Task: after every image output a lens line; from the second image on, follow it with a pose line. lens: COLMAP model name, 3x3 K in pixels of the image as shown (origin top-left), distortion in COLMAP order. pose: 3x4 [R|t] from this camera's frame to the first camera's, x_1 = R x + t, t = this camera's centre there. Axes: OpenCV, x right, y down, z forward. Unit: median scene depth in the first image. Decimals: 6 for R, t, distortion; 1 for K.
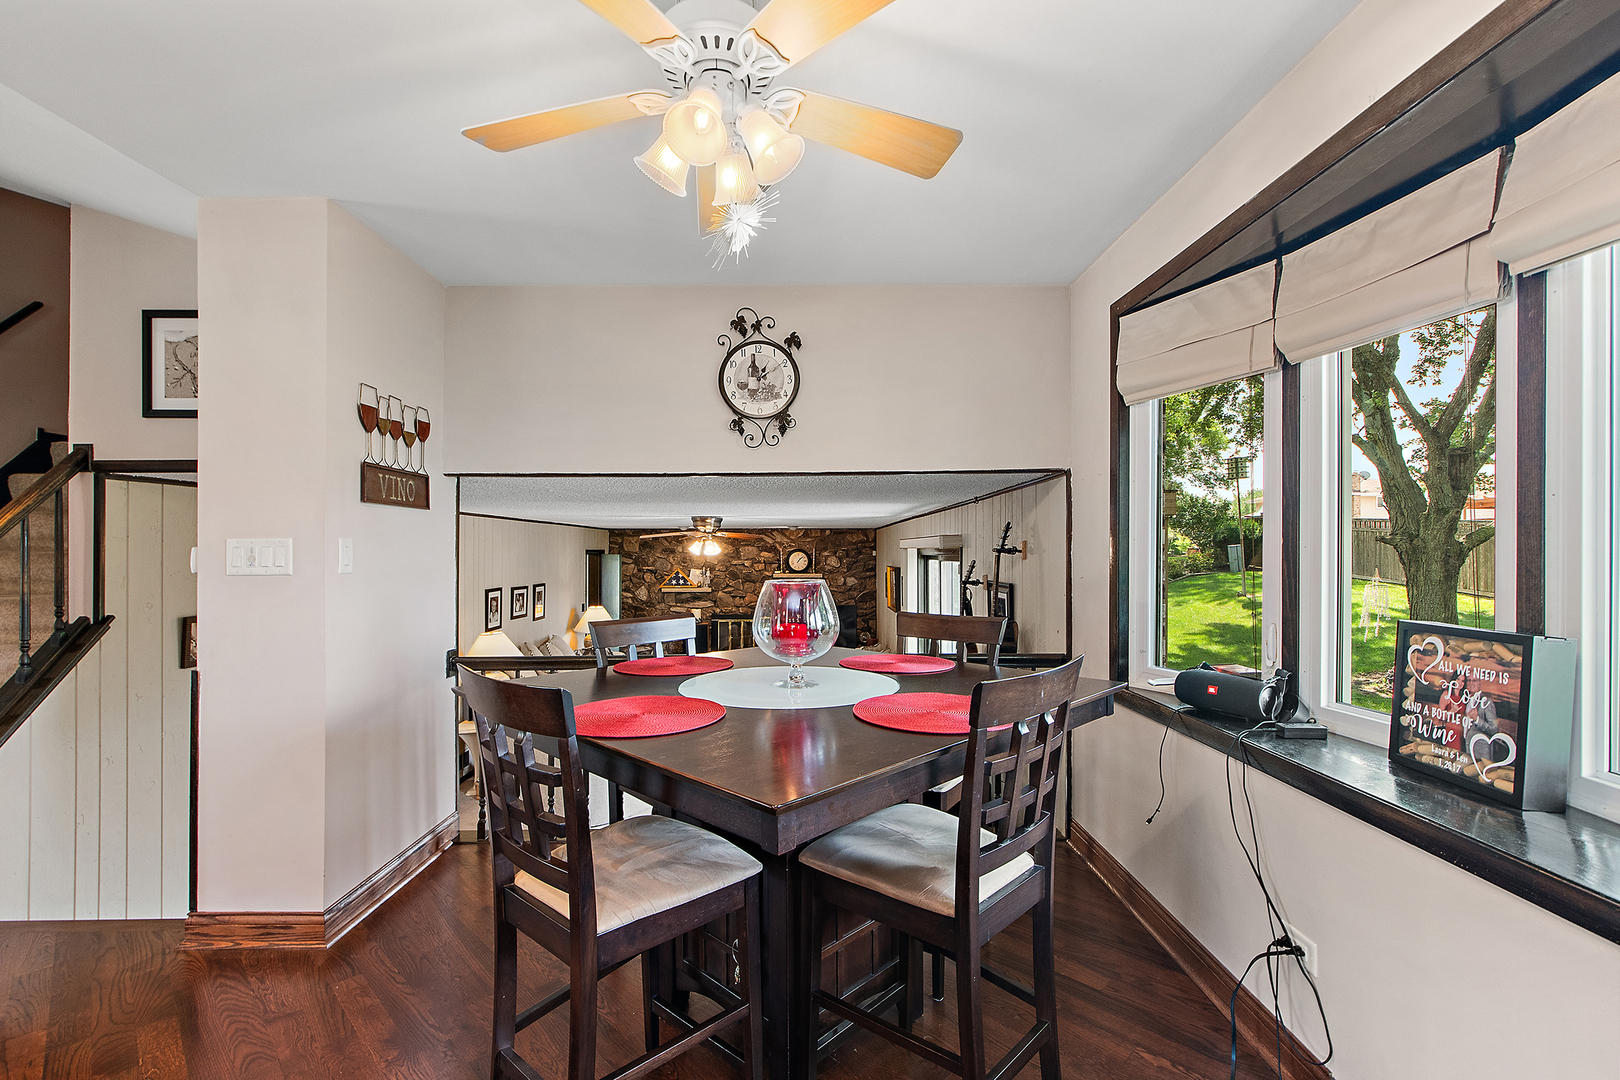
lens RADIAL K [[726.0, 0, 804.0], [0, 726.0, 550.7], [0, 0, 1]] dist [0.007814, -0.002177]
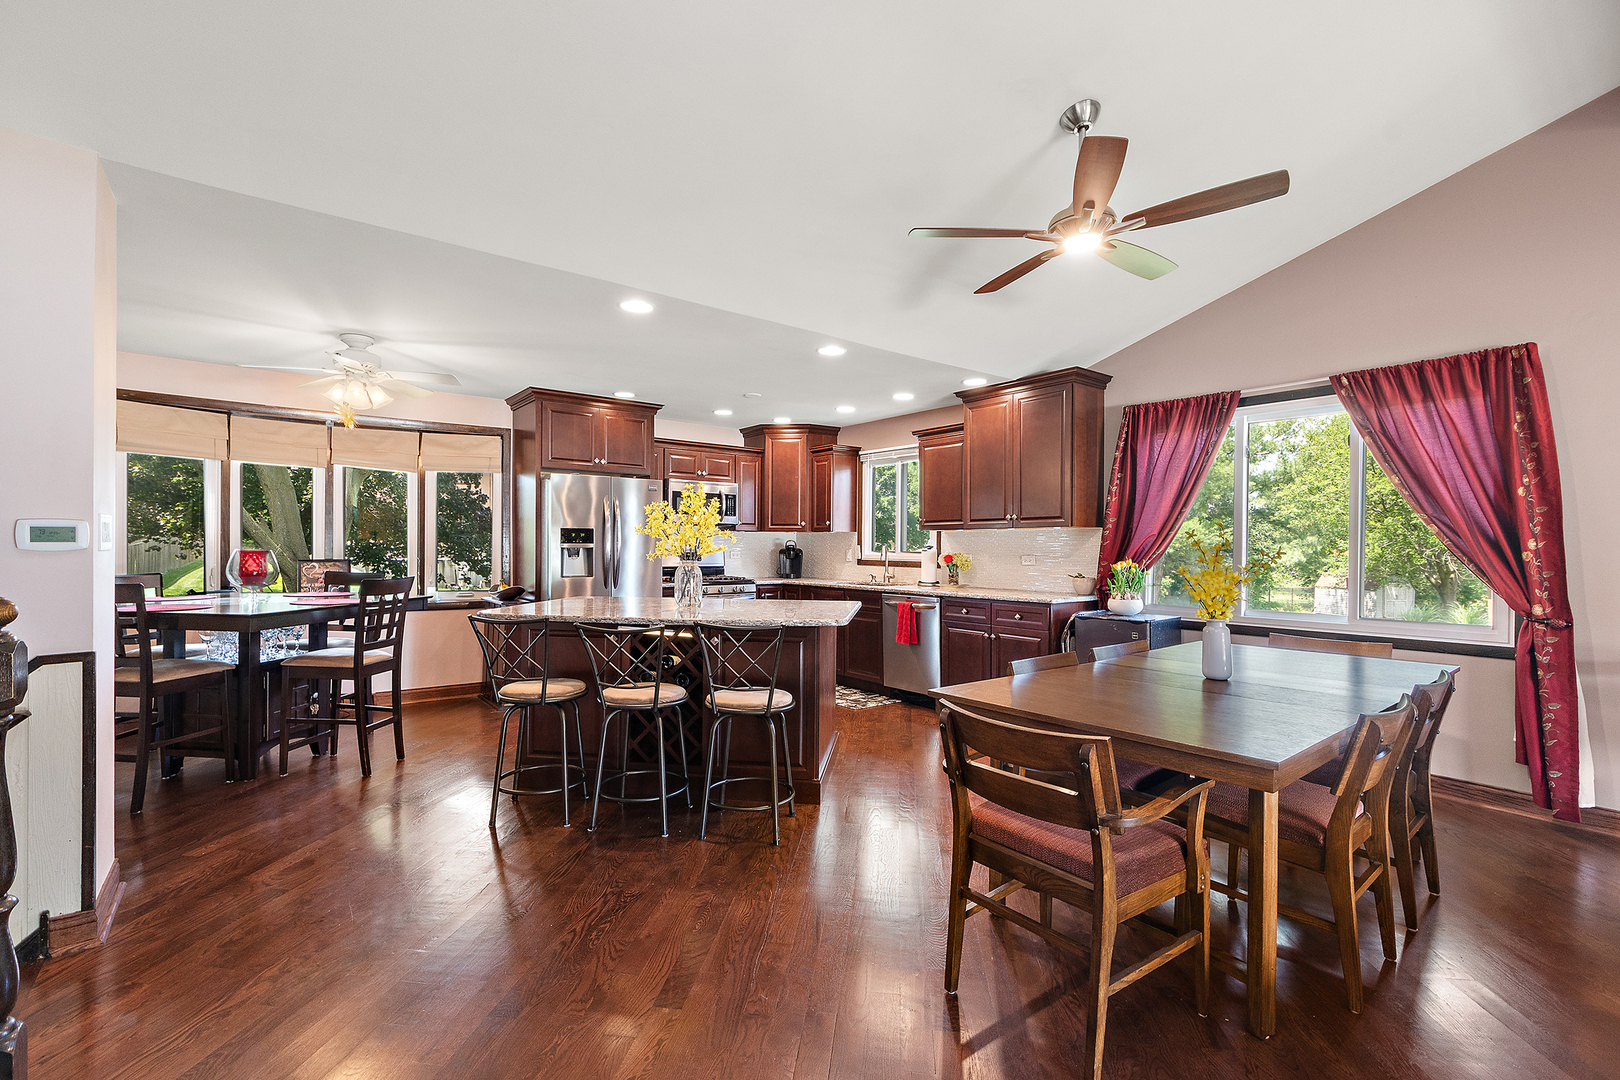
lens RADIAL K [[726.0, 0, 803.6], [0, 726.0, 553.2], [0, 0, 1]] dist [0.007814, -0.002177]
pose [[-0.600094, -0.009278, 0.799876, -0.632844], [-0.004918, 0.999957, 0.007909, 0.007200], [-0.799915, 0.000813, -0.600113, 0.240921]]
